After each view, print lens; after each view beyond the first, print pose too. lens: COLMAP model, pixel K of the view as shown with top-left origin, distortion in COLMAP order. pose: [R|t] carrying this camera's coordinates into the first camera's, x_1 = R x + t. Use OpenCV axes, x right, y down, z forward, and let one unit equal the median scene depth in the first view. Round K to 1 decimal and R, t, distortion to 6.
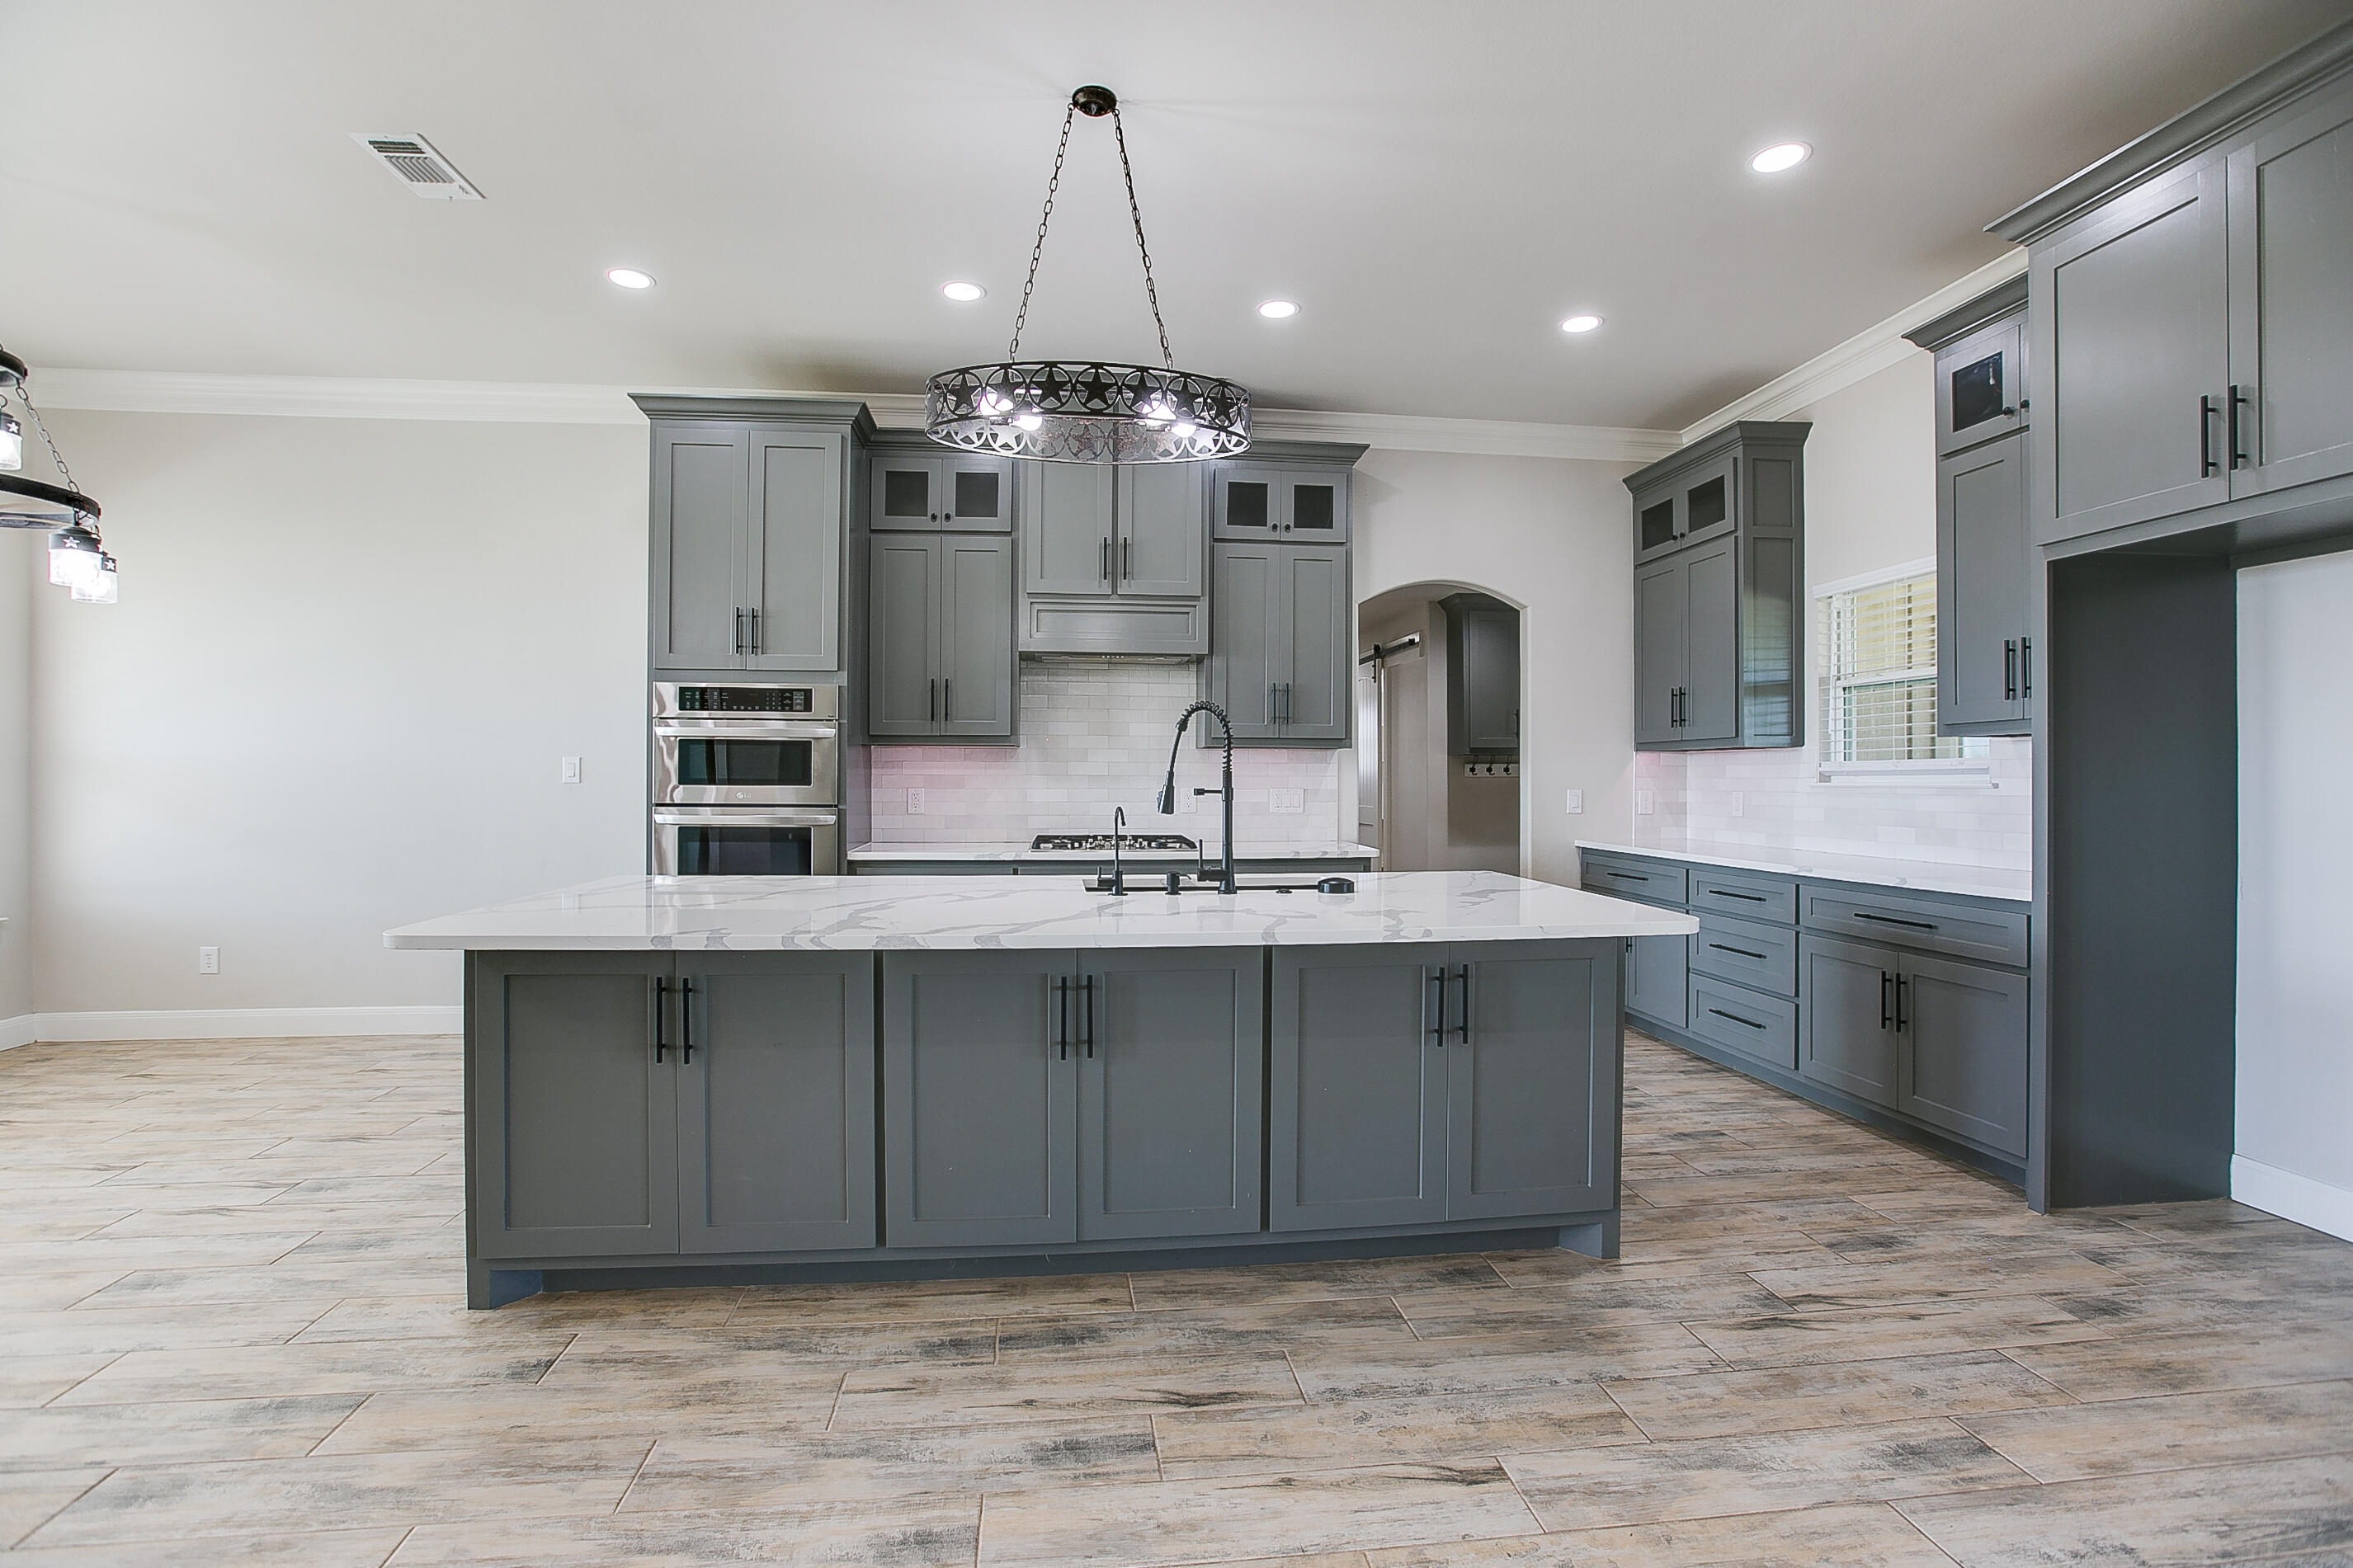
lens RADIAL K [[1077.9, 0, 1170.0], [0, 1077.9, 780.8], [0, 0, 1]] dist [-0.041284, 0.009656]
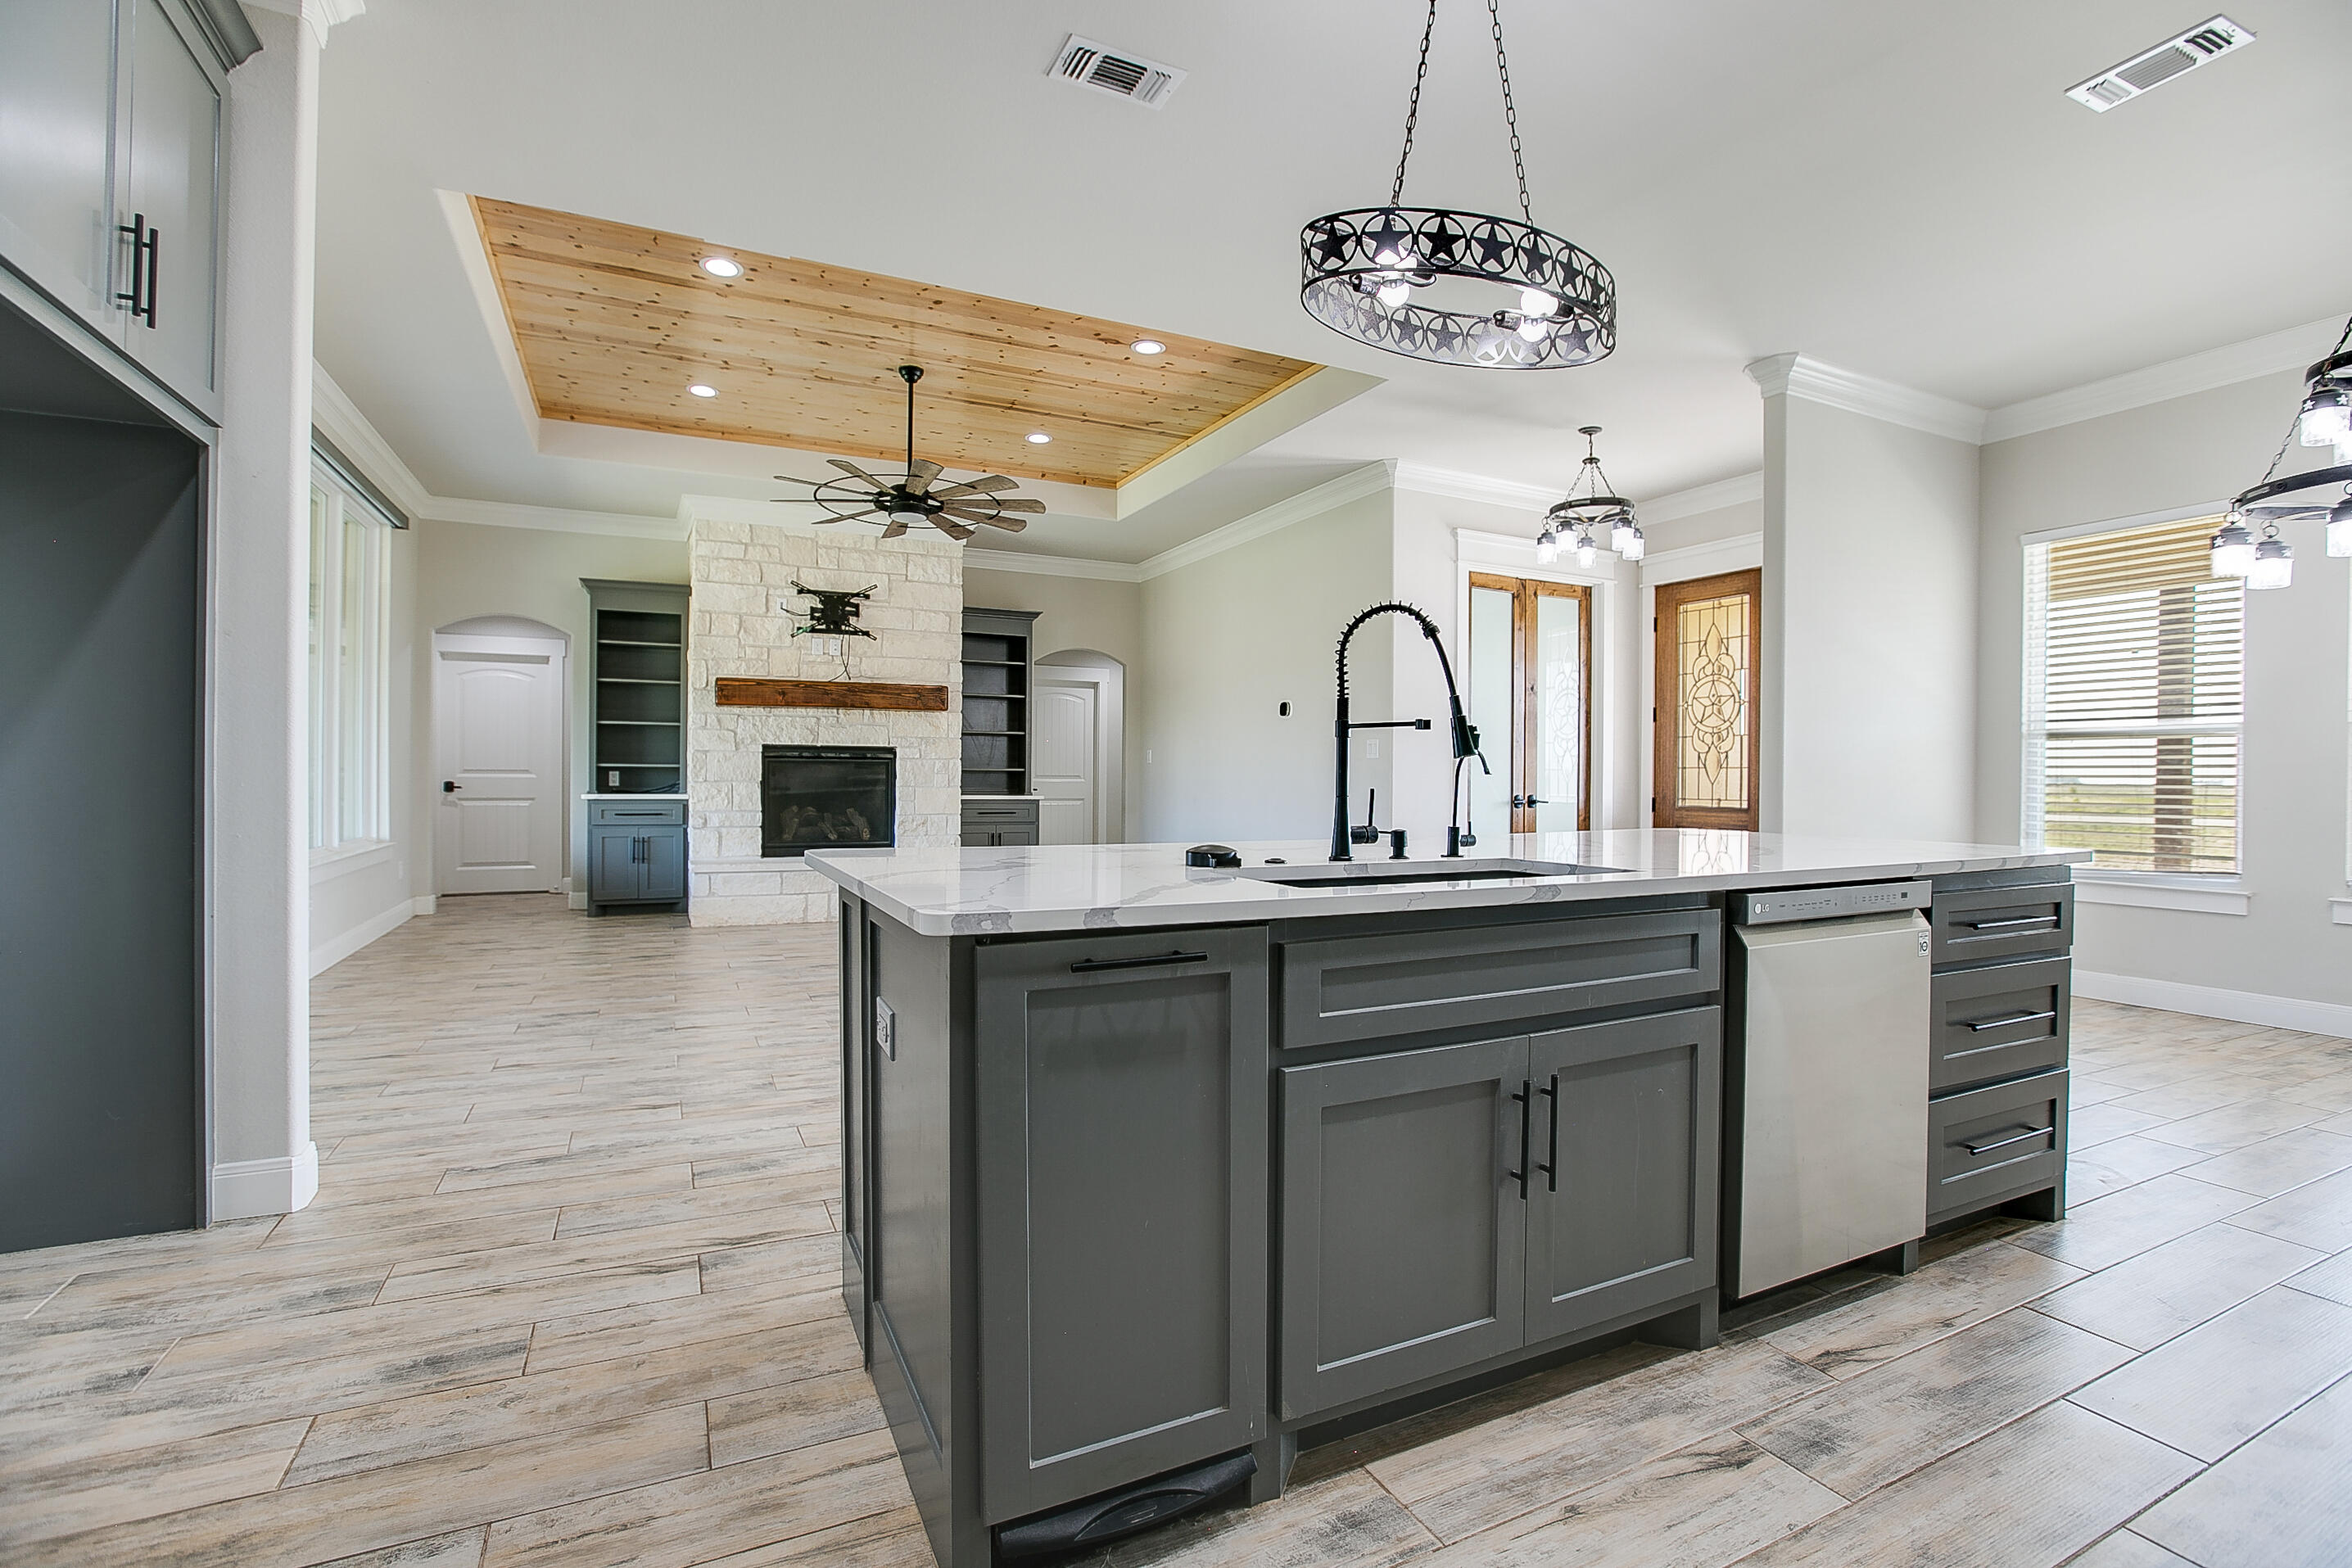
lens RADIAL K [[1078.5, 0, 1168.0], [0, 1078.5, 779.1], [0, 0, 1]] dist [-0.055650, 0.022780]
pose [[-0.945348, -0.007025, -0.325988, 0.271186], [-0.009697, 0.999931, 0.006575, 0.028300], [0.325919, 0.009377, -0.945351, 1.101140]]
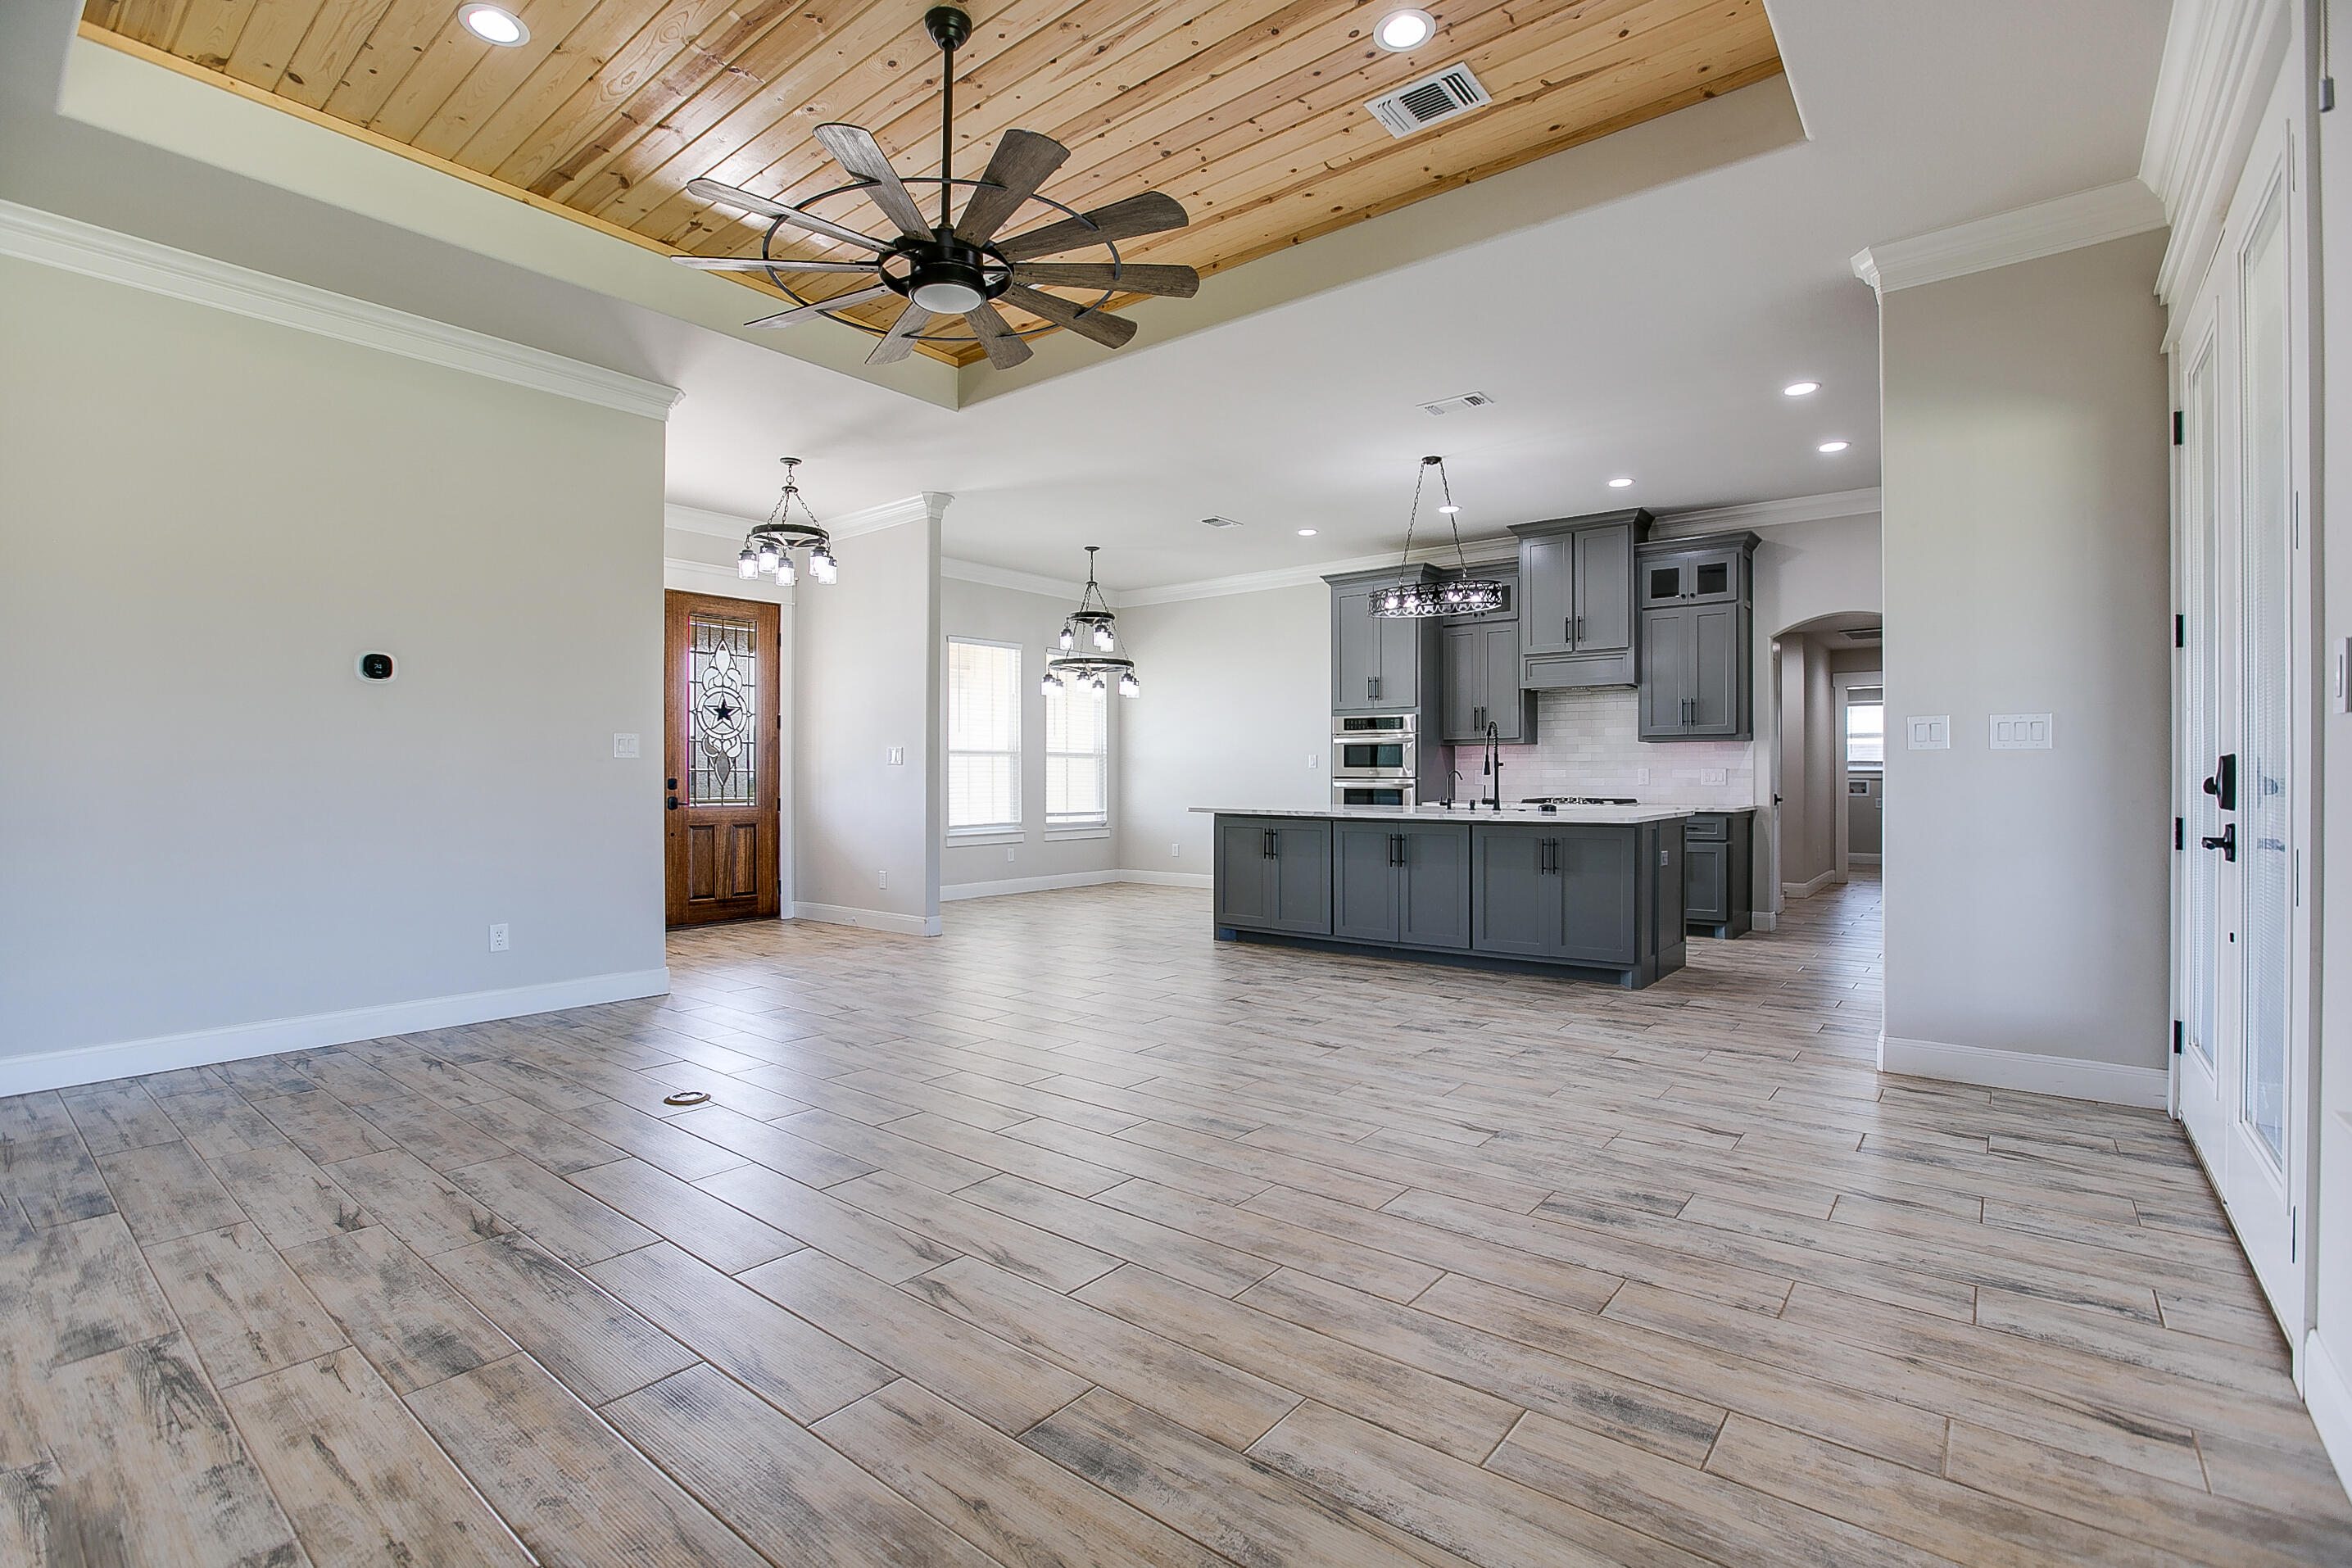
lens RADIAL K [[1072.0, 0, 1176.0], [0, 1072.0, 784.0], [0, 0, 1]] dist [-0.055174, 0.019377]
pose [[0.704198, 0.001529, -0.710002, 0.736811], [-0.000769, 0.999999, 0.001391, 0.031849], [0.710003, -0.000434, 0.704198, -0.633730]]
